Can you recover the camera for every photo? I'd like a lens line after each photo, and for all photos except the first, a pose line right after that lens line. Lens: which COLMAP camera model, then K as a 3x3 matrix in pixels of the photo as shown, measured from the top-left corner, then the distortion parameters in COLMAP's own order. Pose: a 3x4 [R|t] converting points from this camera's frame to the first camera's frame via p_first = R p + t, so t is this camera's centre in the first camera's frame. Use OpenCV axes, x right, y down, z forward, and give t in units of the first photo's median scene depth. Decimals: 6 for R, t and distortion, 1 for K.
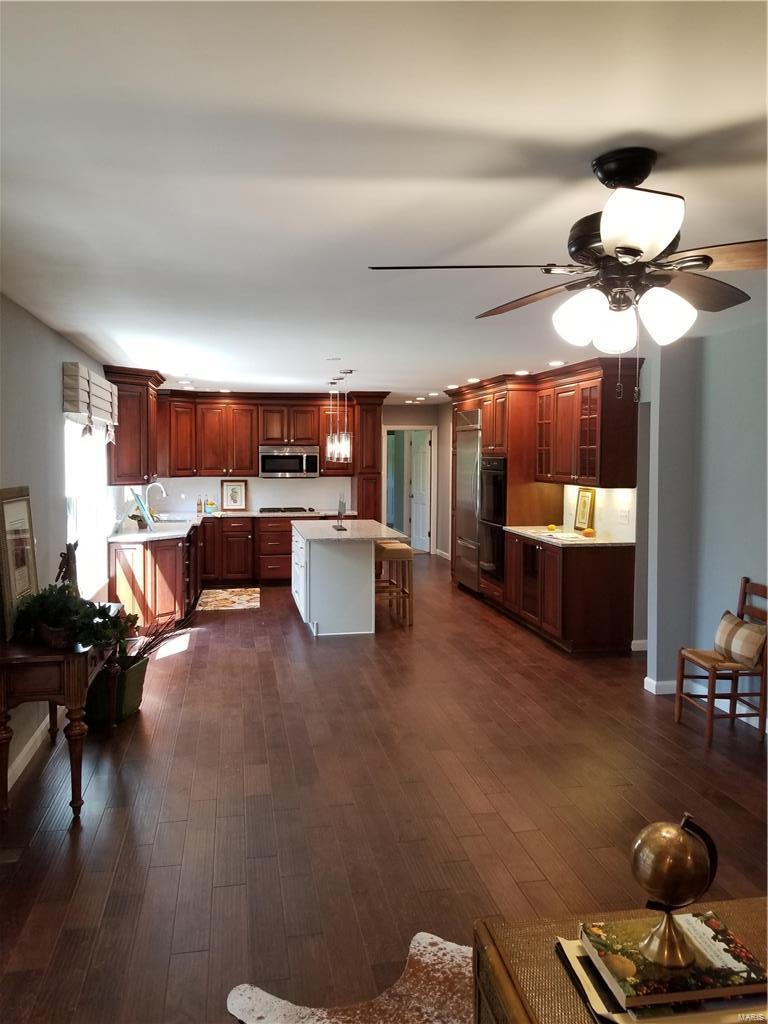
lens RADIAL K [[811.6, 0, 415.5], [0, 811.6, 501.6], [0, 0, 1]] dist [0.074041, -0.147006]
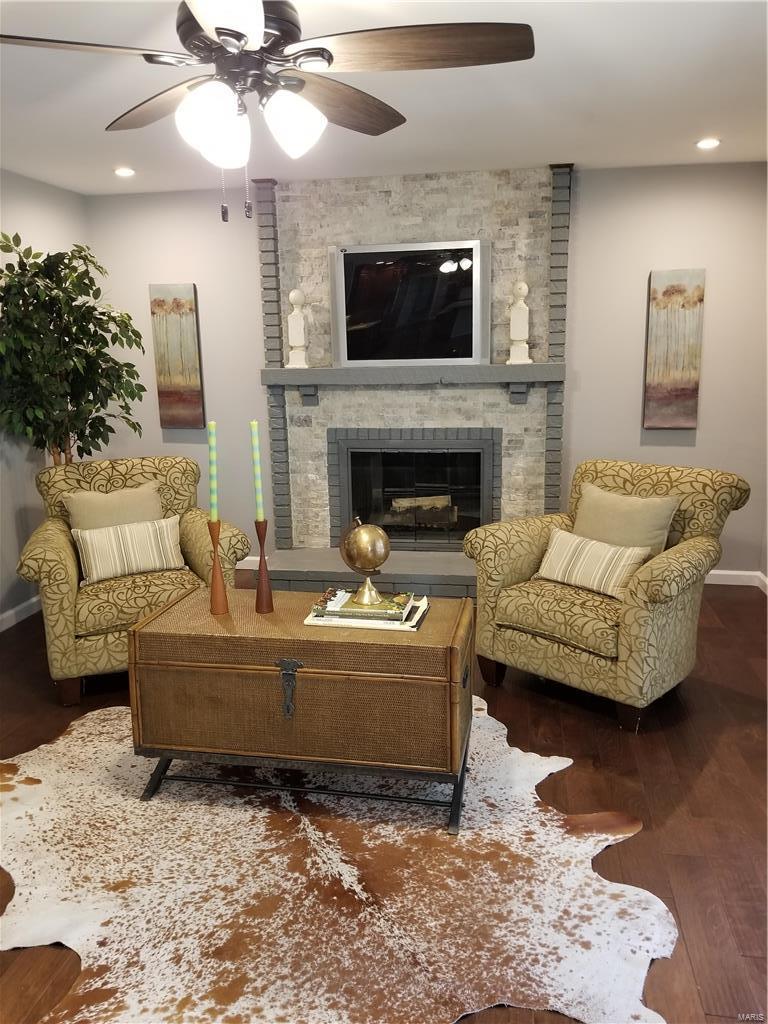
lens RADIAL K [[811.6, 0, 384.1], [0, 811.6, 515.2], [0, 0, 1]] dist [0.074041, -0.147006]
pose [[-0.927664, -0.069295, 0.366930, -0.053538], [0.031976, 0.964281, 0.262945, -0.009017], [-0.372045, 0.255657, -0.892313, 0.404106]]
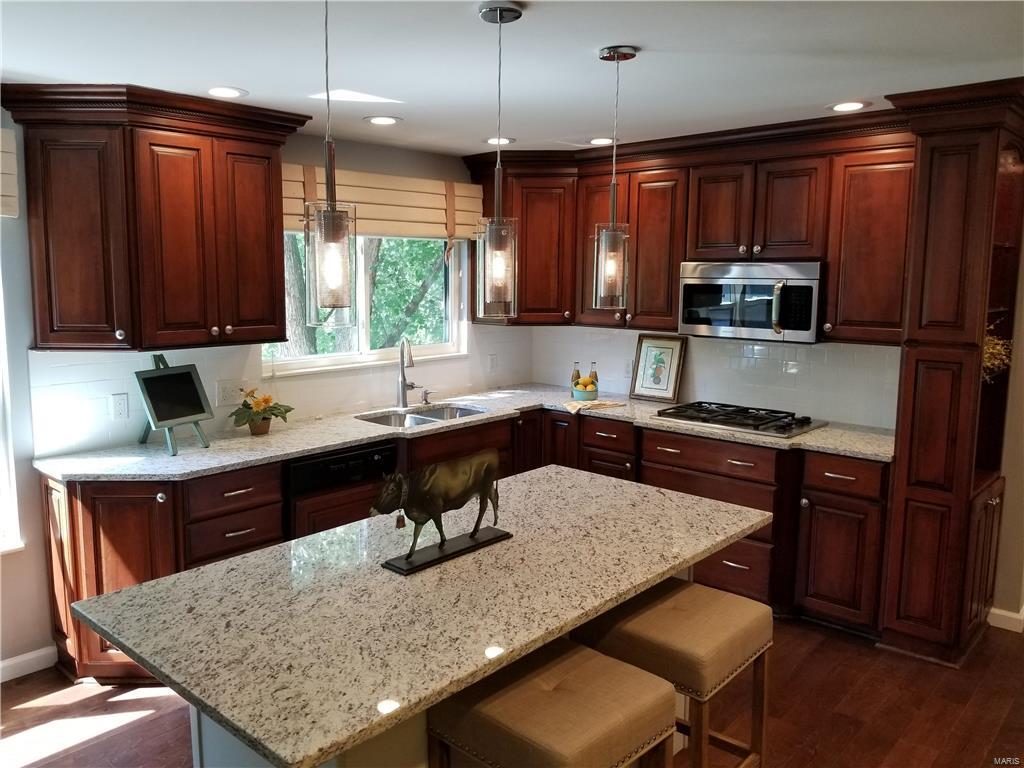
lens RADIAL K [[811.6, 0, 482.5], [0, 811.6, 372.2], [0, 0, 1]] dist [0.074041, -0.147006]
pose [[0.574249, 0.102337, -0.812259, 0.110741], [-0.051005, 0.994701, 0.089264, -0.044426], [0.817090, -0.009830, 0.576426, 0.673593]]
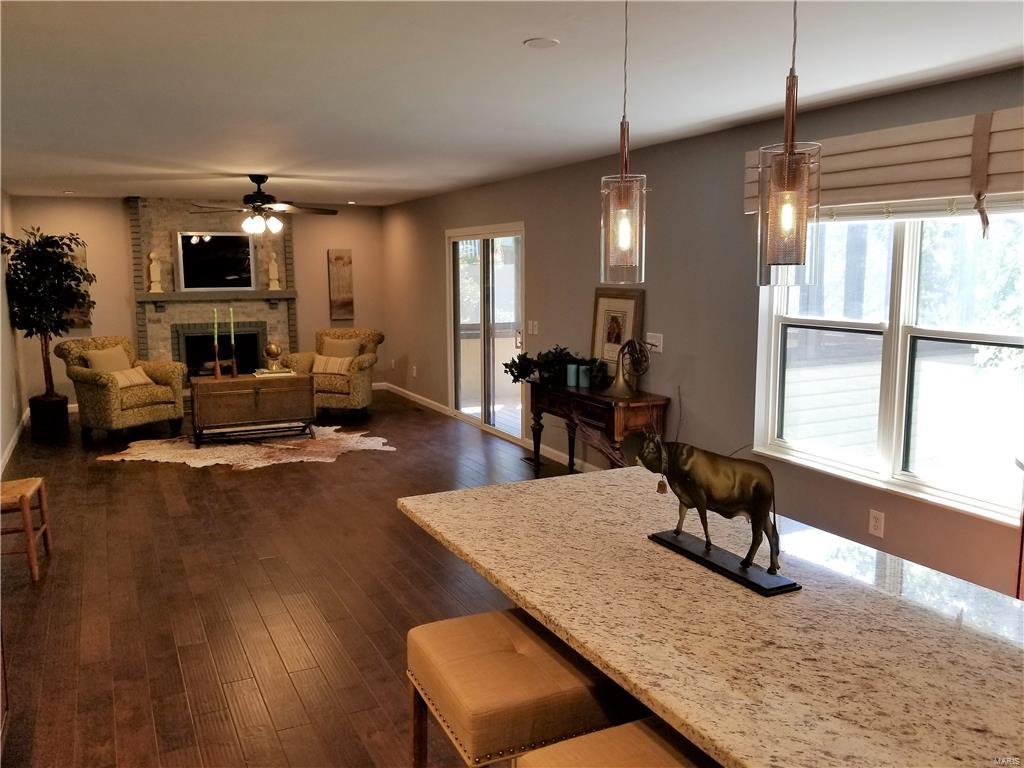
lens RADIAL K [[811.6, 0, 506.3], [0, 811.6, 382.0], [0, 0, 1]] dist [0.074041, -0.147006]
pose [[-0.970815, 0.032009, -0.237682, 0.017543], [-0.014656, 0.981283, 0.192014, -0.052005], [0.239380, 0.189894, -0.952175, 0.964962]]
